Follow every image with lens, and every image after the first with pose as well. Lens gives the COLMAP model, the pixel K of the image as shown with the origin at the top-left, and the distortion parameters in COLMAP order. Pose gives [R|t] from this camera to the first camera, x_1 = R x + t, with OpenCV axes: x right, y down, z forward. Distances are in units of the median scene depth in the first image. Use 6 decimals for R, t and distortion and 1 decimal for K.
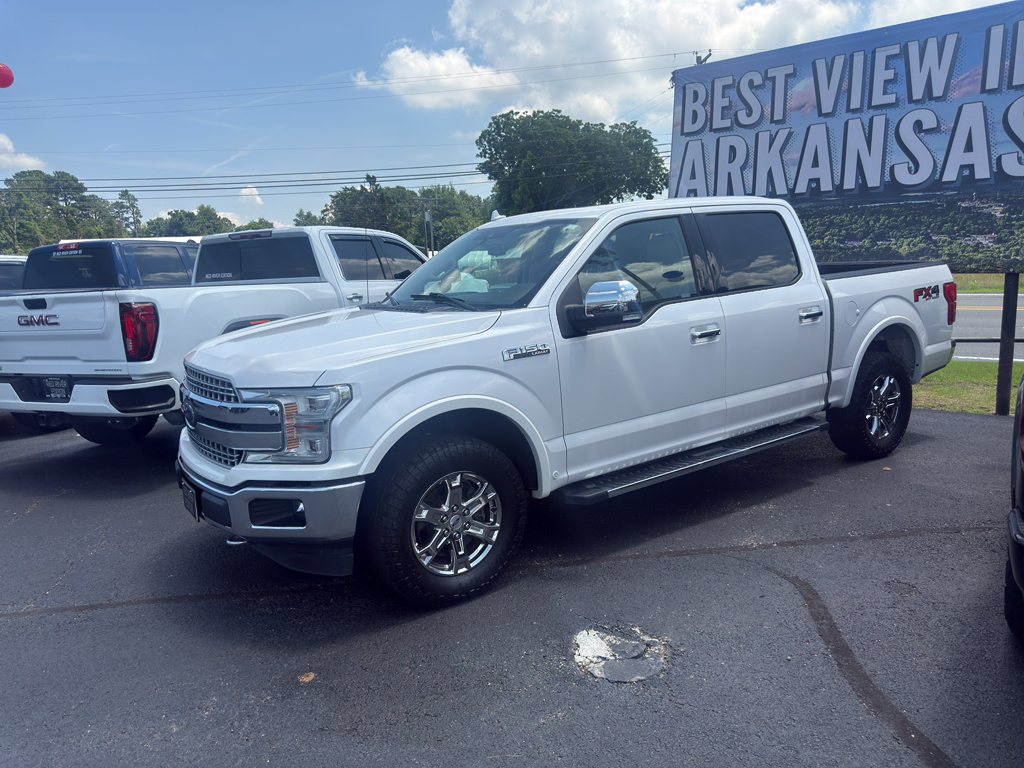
lens RADIAL K [[708.0, 0, 508.0], [0, 708.0, 382.5], [0, 0, 1]] dist [0.032341, -0.037758]
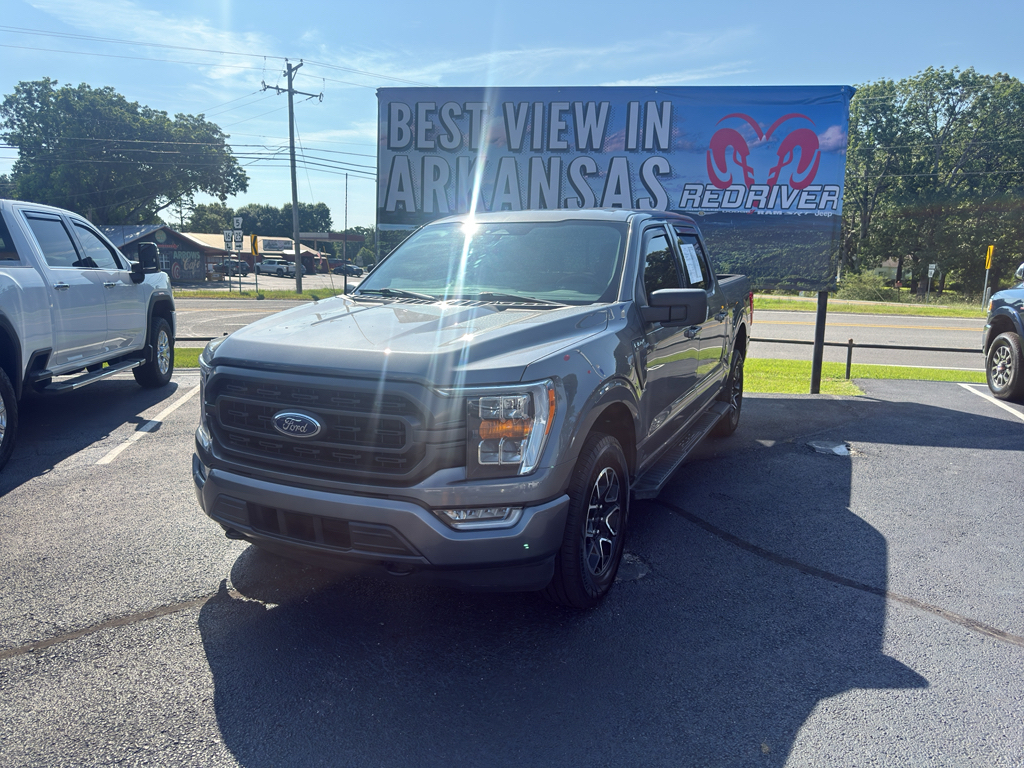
lens RADIAL K [[708.0, 0, 497.2], [0, 708.0, 389.8], [0, 0, 1]] dist [0.032341, -0.037758]
pose [[0.846833, -0.043223, 0.530100, -0.211810], [0.042848, 0.998997, 0.013005, 0.010550], [-0.530131, 0.011700, 0.847835, 0.002929]]
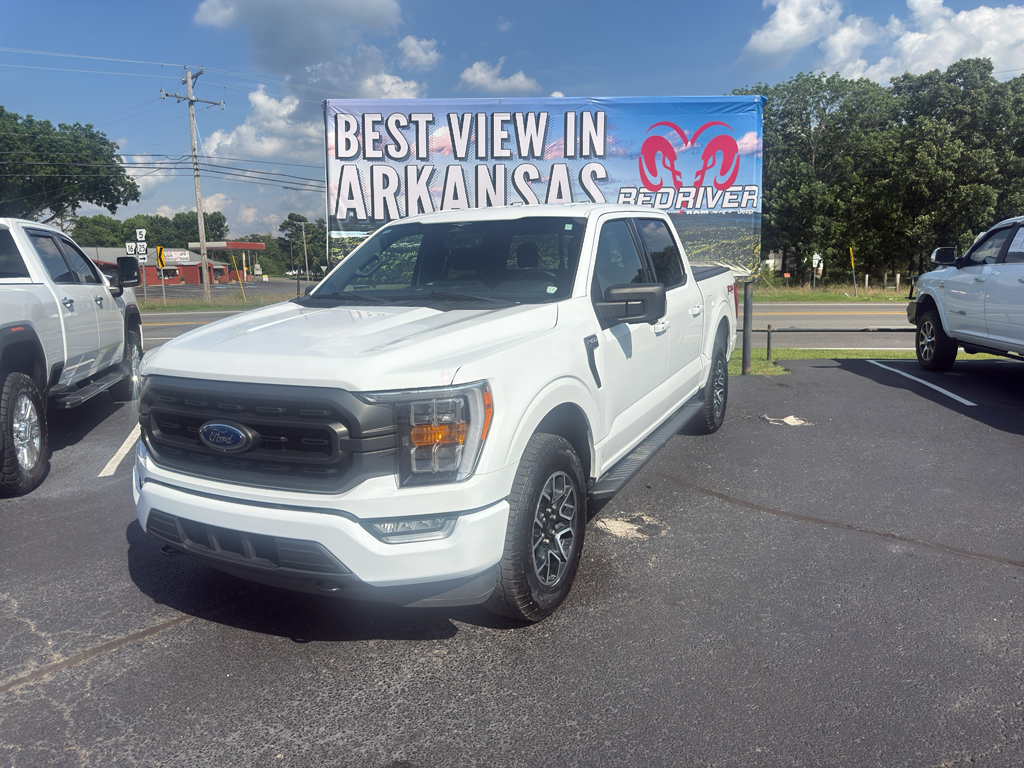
lens RADIAL K [[702.3, 0, 489.4], [0, 702.3, 385.1], [0, 0, 1]] dist [0.061563, -0.060326]
pose [[0.773818, -0.080619, 0.628257, -0.305659], [0.095214, 0.995402, 0.010458, 0.014919], [-0.626211, 0.051726, 0.777936, 0.011536]]
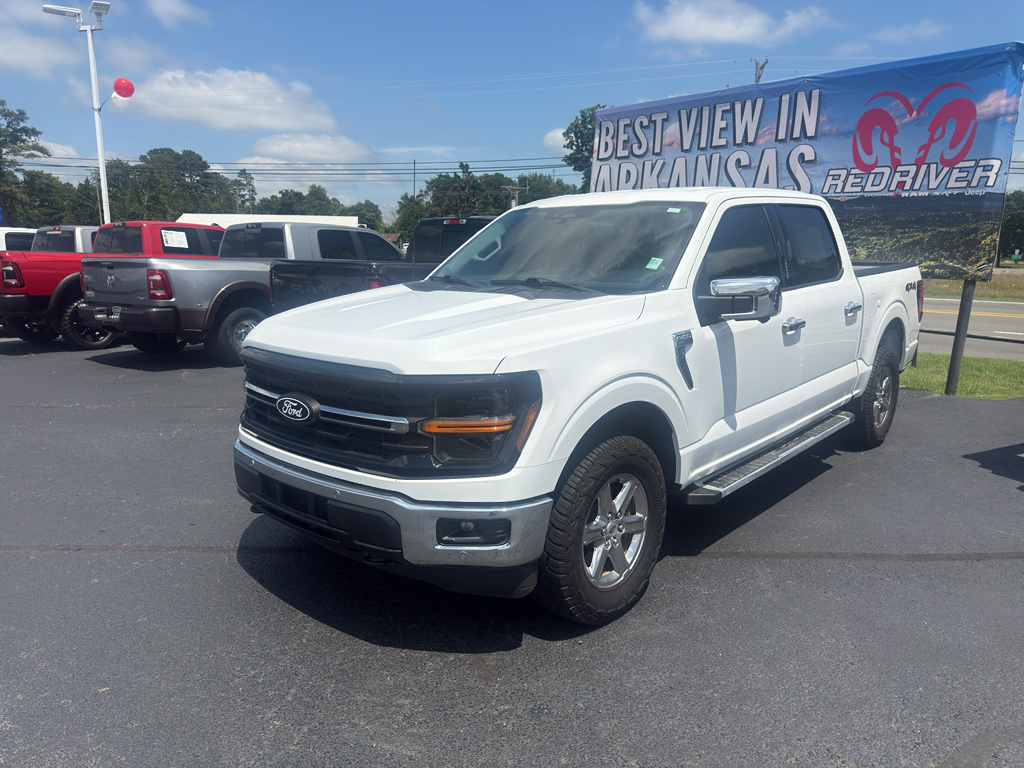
lens RADIAL K [[708.0, 0, 518.7], [0, 708.0, 383.4], [0, 0, 1]] dist [0.032341, -0.037758]
pose [[0.991018, 0.067199, -0.115617, 0.290916], [-0.065171, 0.997648, 0.021229, 0.051203], [0.116772, -0.013503, 0.993067, -0.349925]]
